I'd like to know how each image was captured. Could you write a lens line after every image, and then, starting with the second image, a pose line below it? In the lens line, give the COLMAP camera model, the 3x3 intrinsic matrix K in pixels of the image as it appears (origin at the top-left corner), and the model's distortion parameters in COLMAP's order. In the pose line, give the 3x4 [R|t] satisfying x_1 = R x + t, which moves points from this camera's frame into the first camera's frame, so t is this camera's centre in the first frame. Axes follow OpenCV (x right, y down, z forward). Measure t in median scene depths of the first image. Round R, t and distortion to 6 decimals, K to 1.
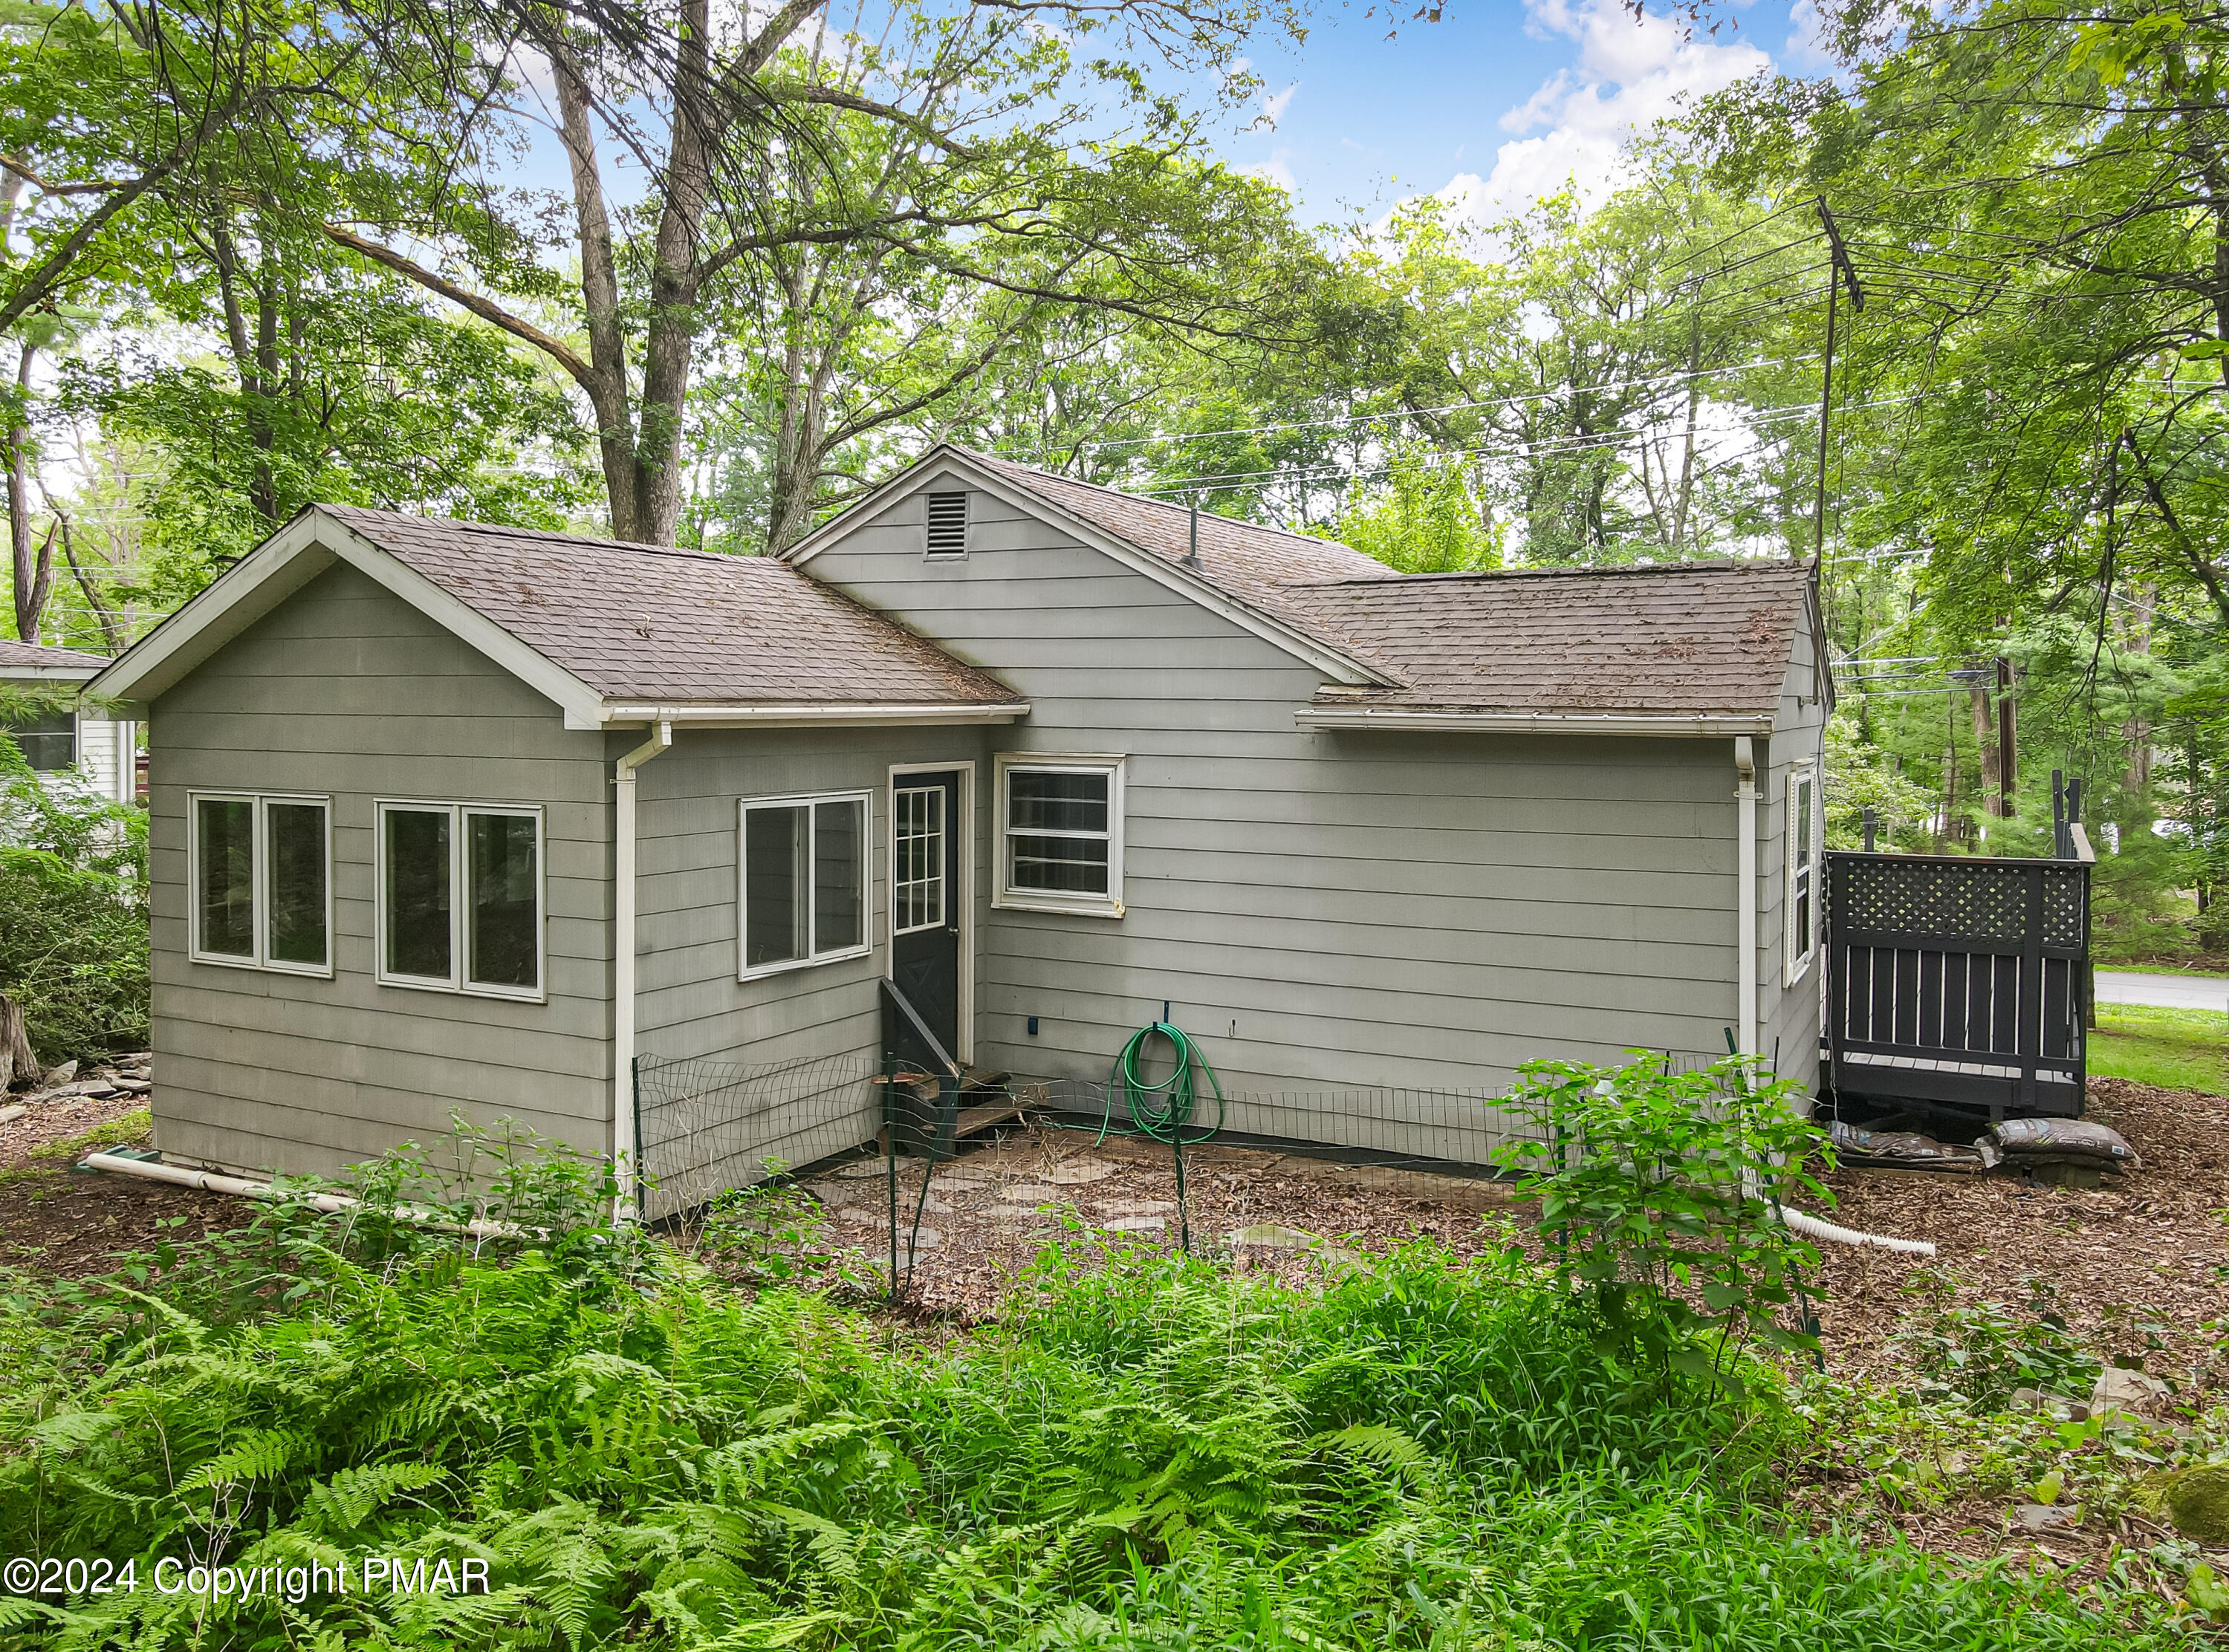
lens RADIAL K [[1658.6, 0, 1085.0], [0, 1658.6, 754.1], [0, 0, 1]] dist [0.013150, 0.012545]
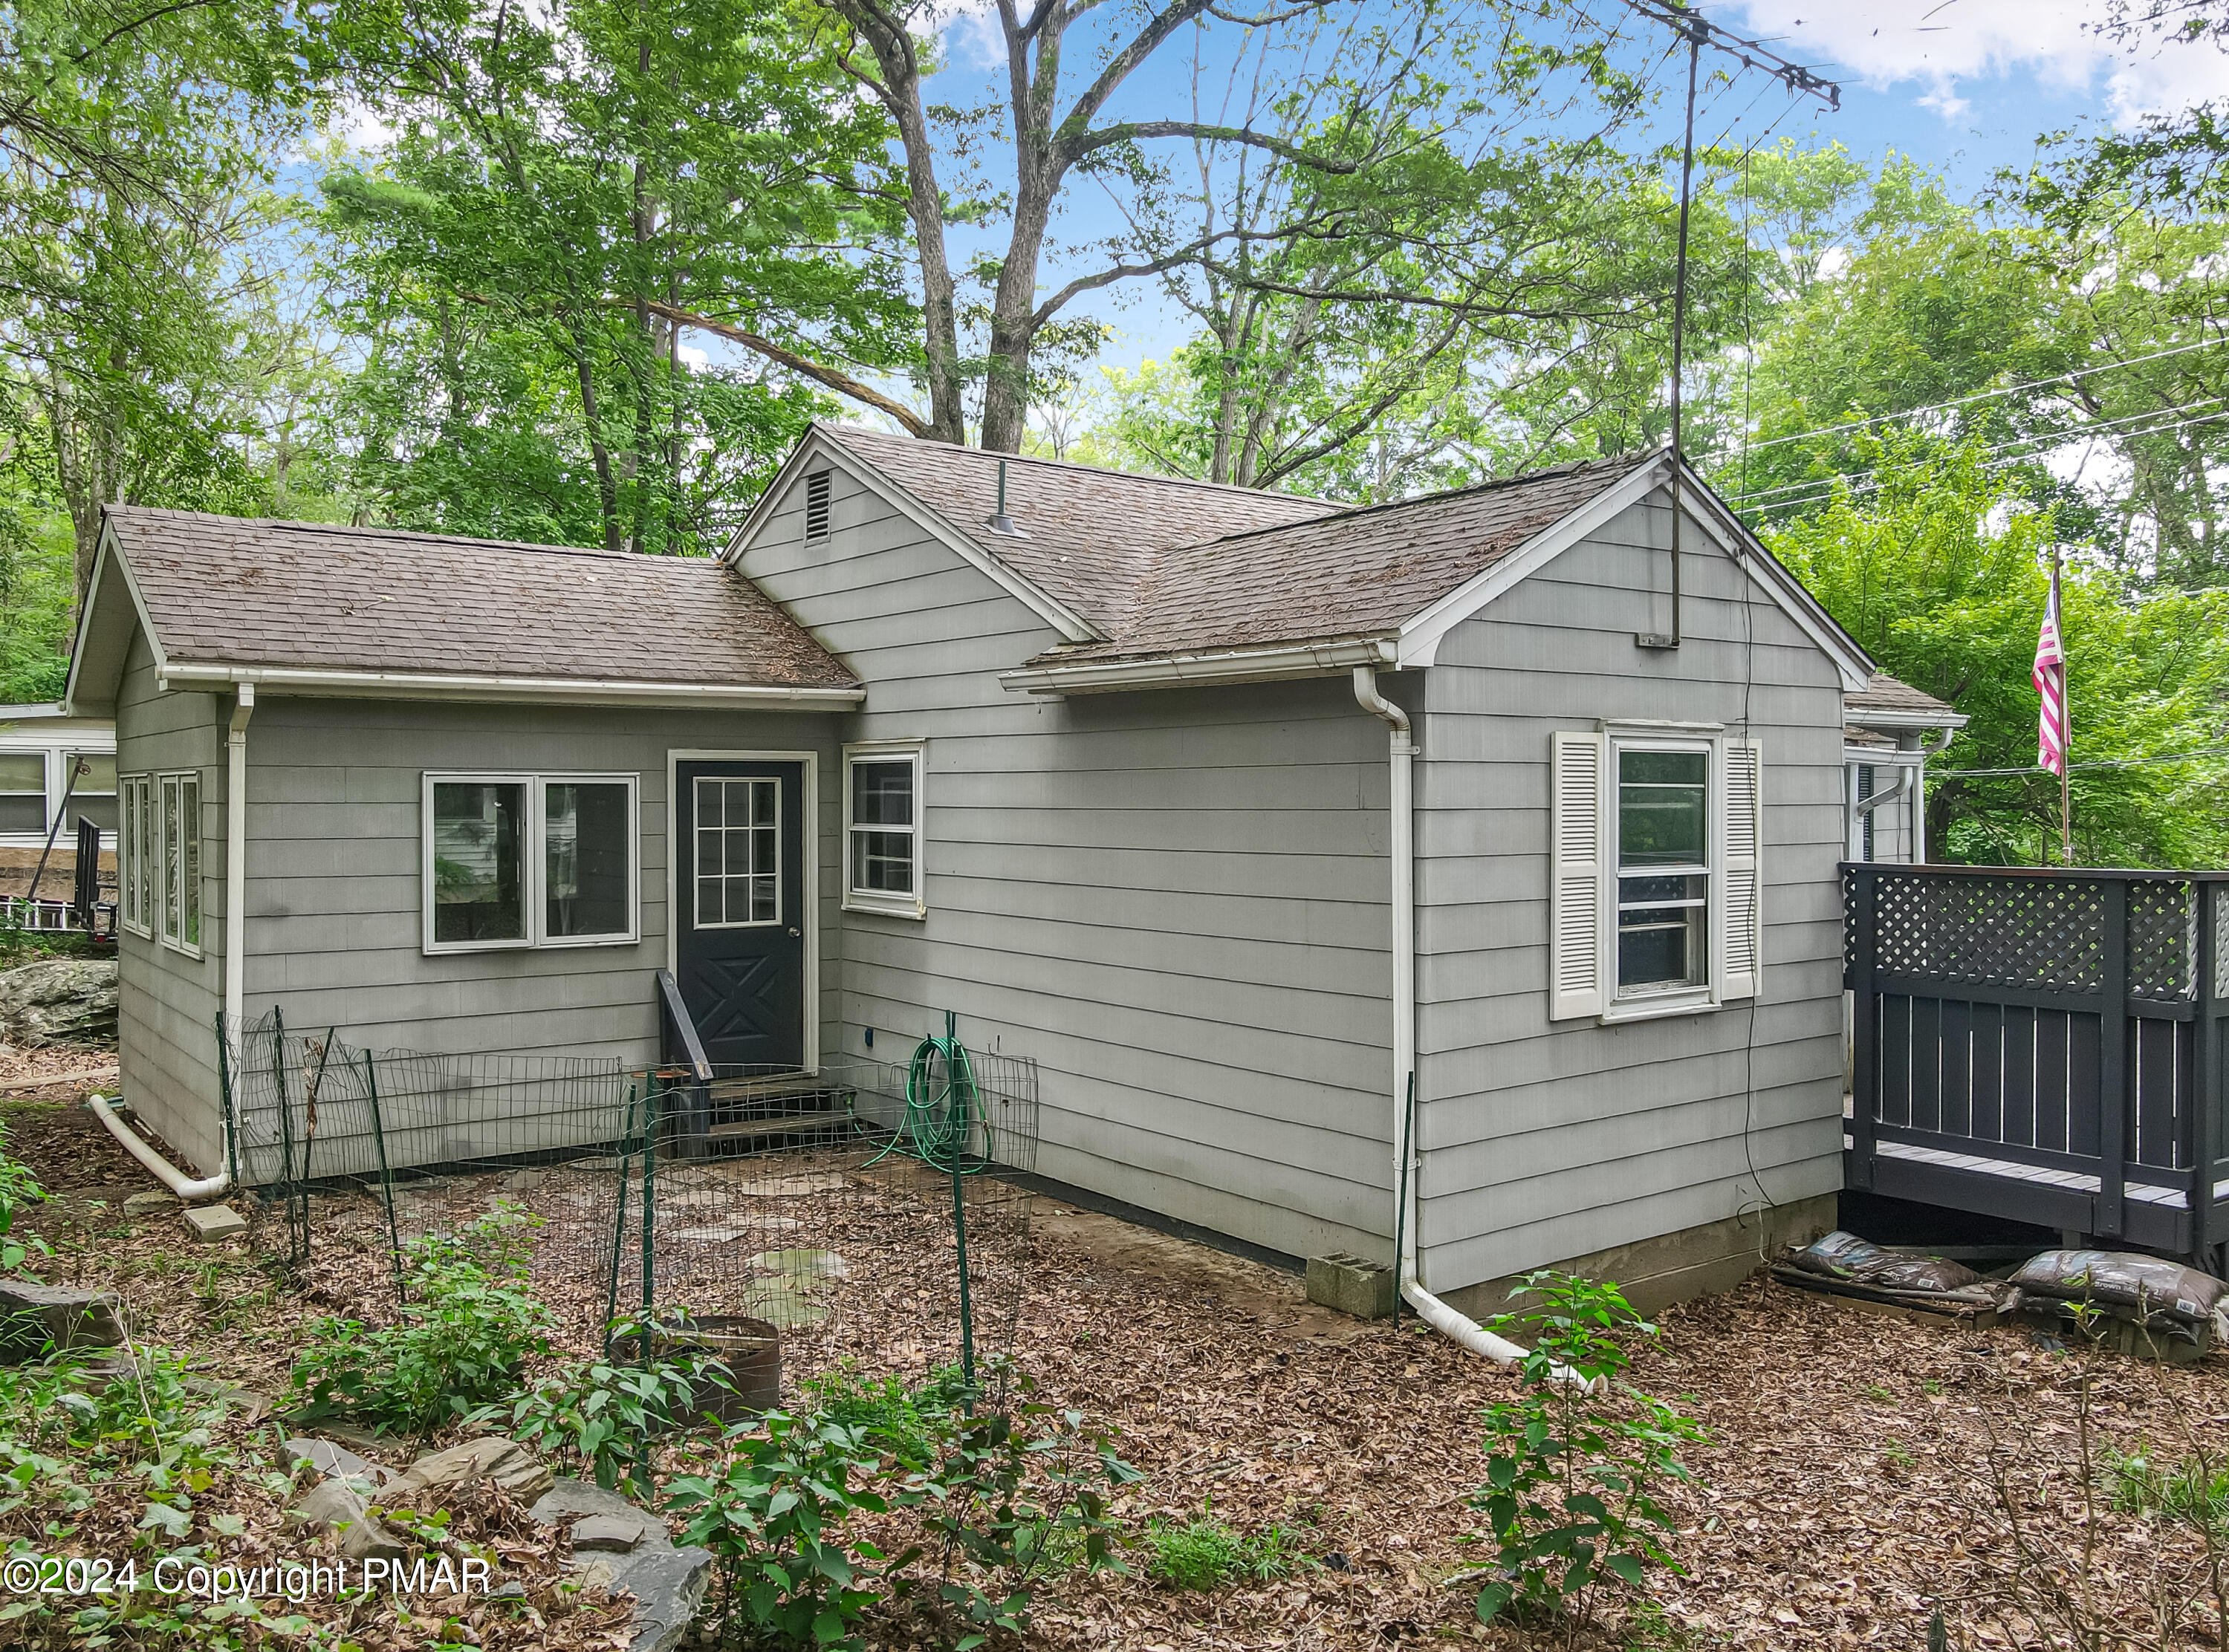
lens RADIAL K [[1658.6, 0, 1111.6], [0, 1658.6, 820.2], [0, 0, 1]] dist [0.013150, 0.012545]
pose [[0.910759, 0.000772, -0.412938, 0.488402], [-0.006548, 0.999900, -0.012574, 0.055284], [0.412887, 0.014156, 0.910672, 0.218261]]
